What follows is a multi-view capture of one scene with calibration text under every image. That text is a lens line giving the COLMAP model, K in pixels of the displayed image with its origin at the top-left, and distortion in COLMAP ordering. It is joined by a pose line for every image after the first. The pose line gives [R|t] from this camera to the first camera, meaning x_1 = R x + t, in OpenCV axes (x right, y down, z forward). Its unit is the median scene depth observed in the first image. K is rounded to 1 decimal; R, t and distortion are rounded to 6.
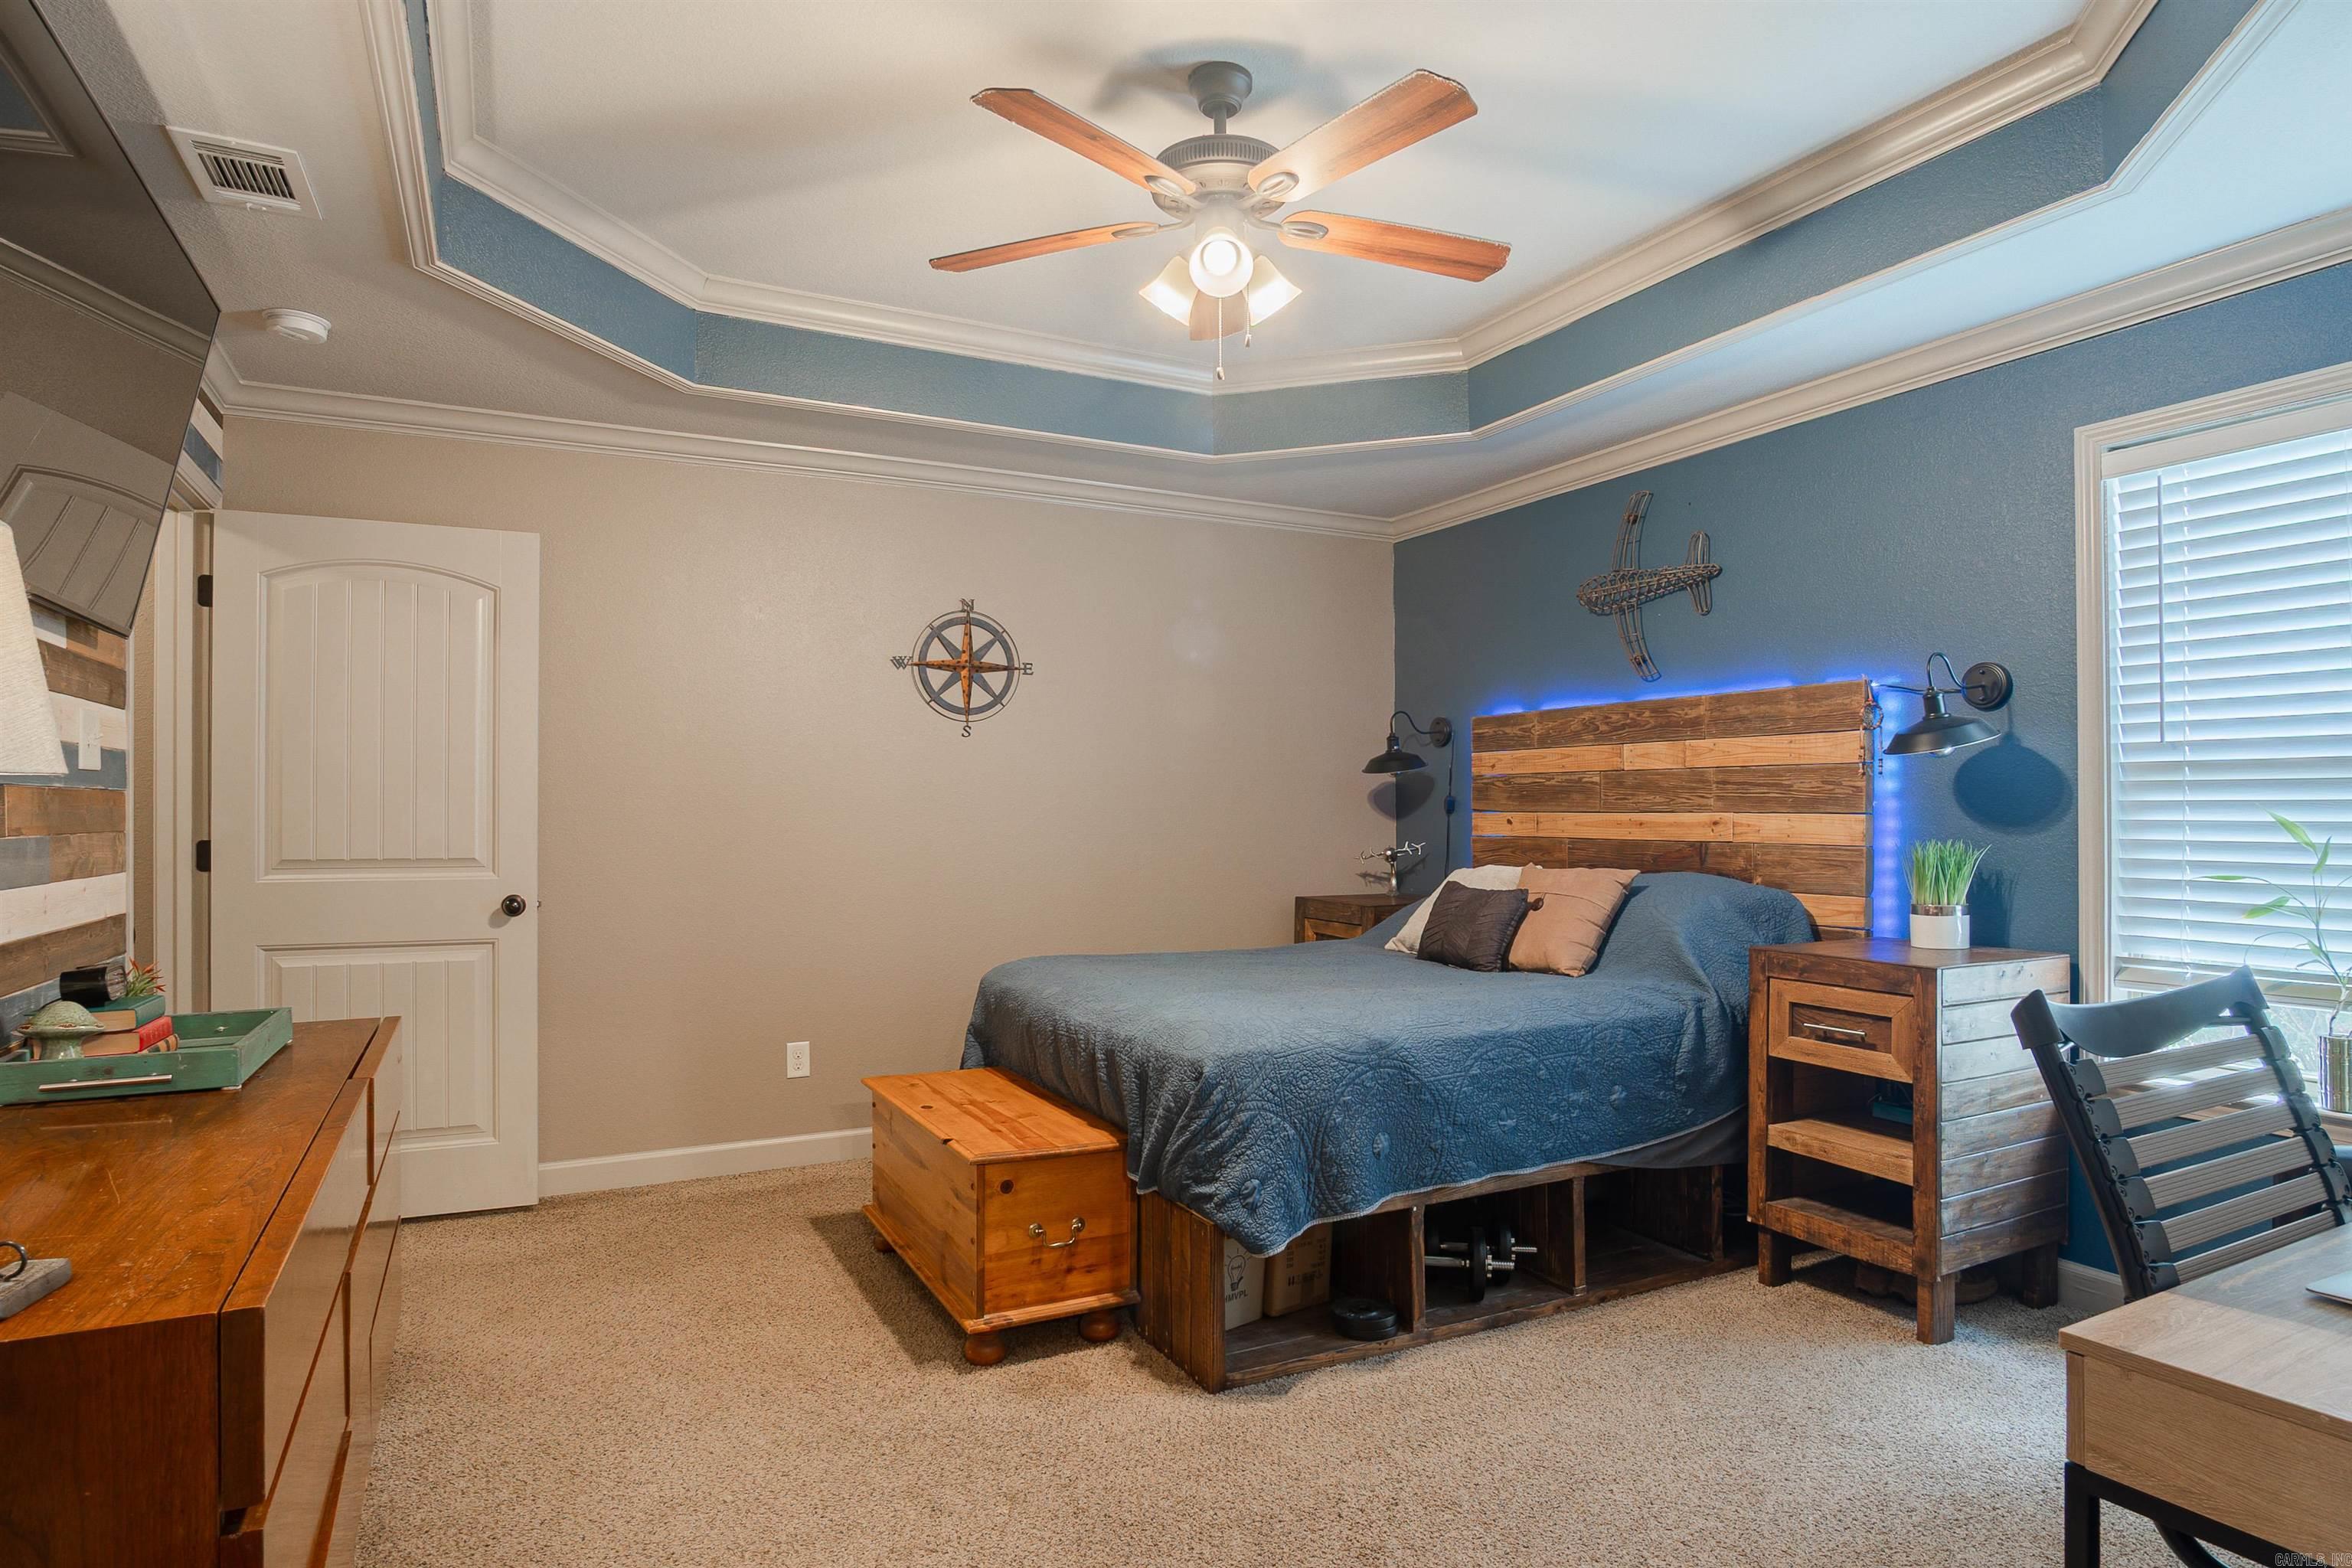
lens RADIAL K [[1251.2, 0, 1221.2], [0, 1251.2, 792.0], [0, 0, 1]] dist [-0.034278, 0.008939]
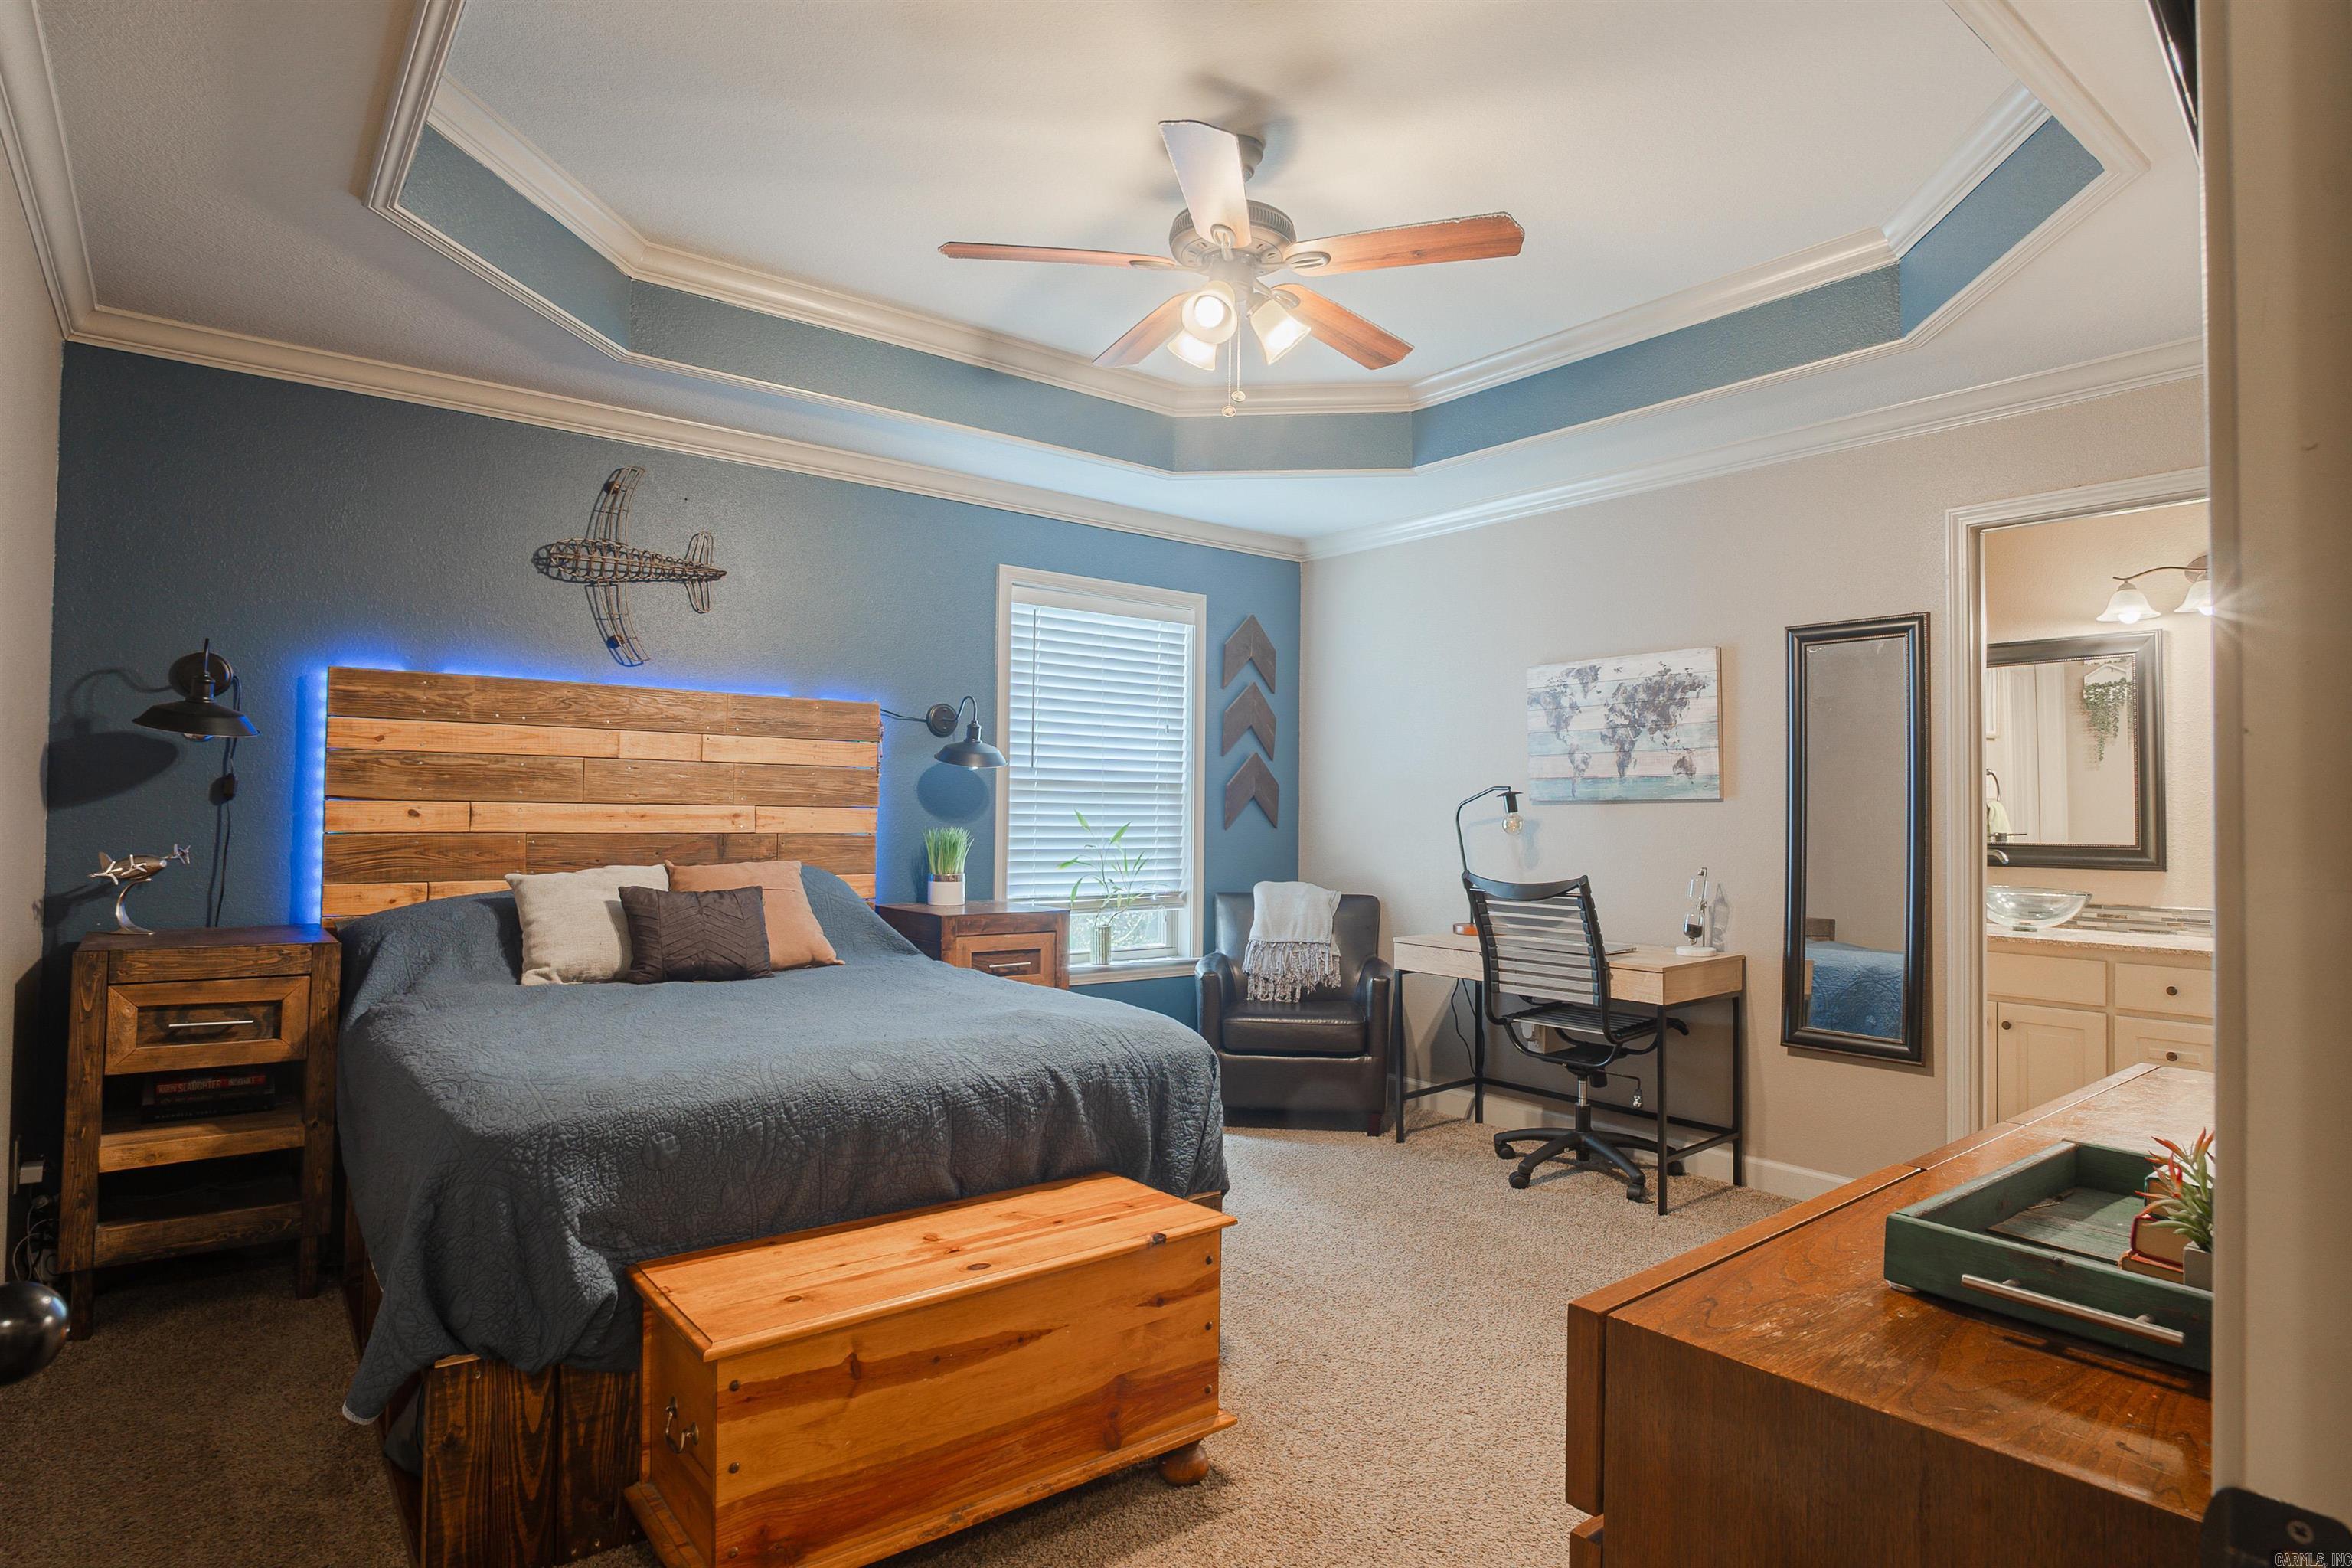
lens RADIAL K [[1276.8, 0, 1181.8], [0, 1276.8, 777.4], [0, 0, 1]] dist [-0.034491, 0.009114]
pose [[-0.159079, 0.022102, 0.987018, -0.740025], [-0.030066, 0.999177, -0.027220, 0.010543], [-0.986808, -0.034006, -0.158284, 0.803022]]
